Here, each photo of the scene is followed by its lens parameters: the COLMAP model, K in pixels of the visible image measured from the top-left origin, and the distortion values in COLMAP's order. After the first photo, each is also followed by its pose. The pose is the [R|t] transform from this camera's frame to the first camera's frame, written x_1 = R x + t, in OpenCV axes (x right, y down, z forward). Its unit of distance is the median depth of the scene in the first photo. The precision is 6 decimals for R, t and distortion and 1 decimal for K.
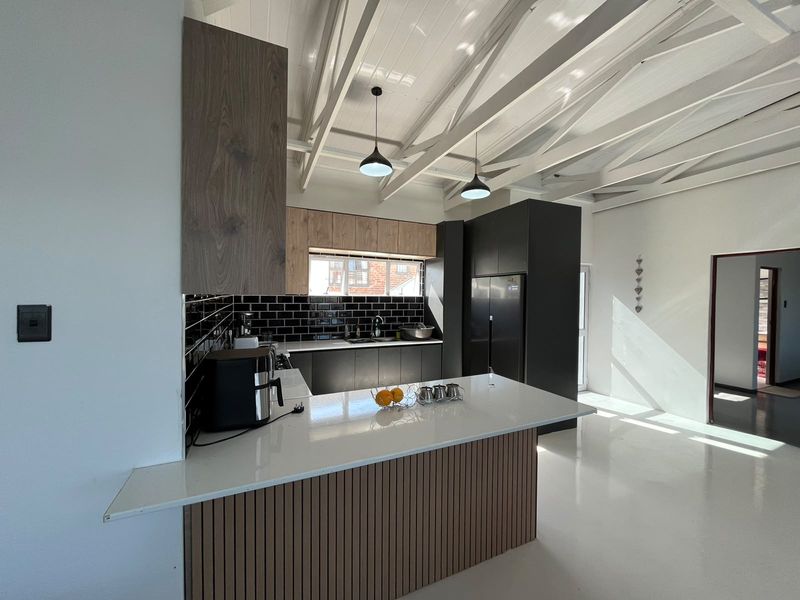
lens RADIAL K [[317.2, 0, 400.0], [0, 317.2, 300.0], [0, 0, 1]] dist [-0.001020, -0.000105]
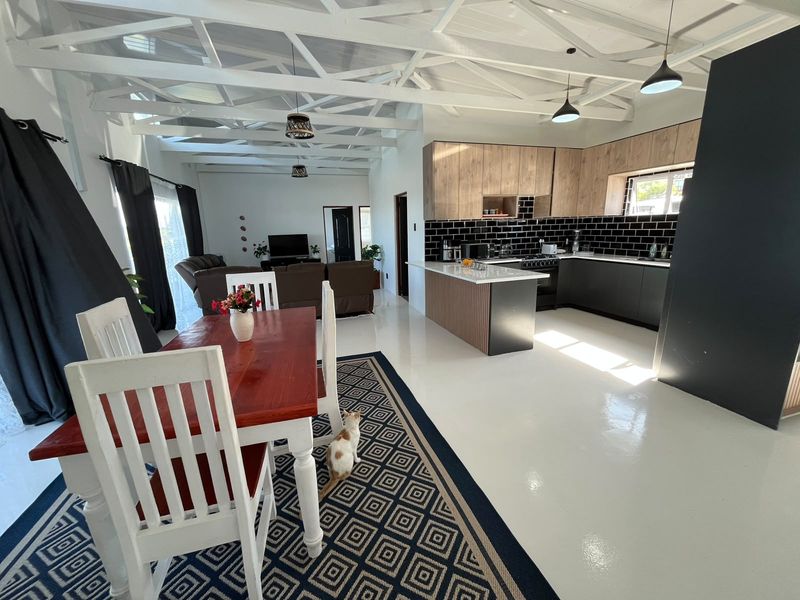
lens RADIAL K [[324.3, 0, 400.0], [0, 324.3, 300.0], [0, 0, 1]] dist [-0.000595, -0.000103]
pose [[-0.117446, 0.221446, -0.968074, 1.079418], [0.031543, 0.975161, 0.219241, 0.000133], [0.992578, -0.004787, -0.121514, 0.349665]]
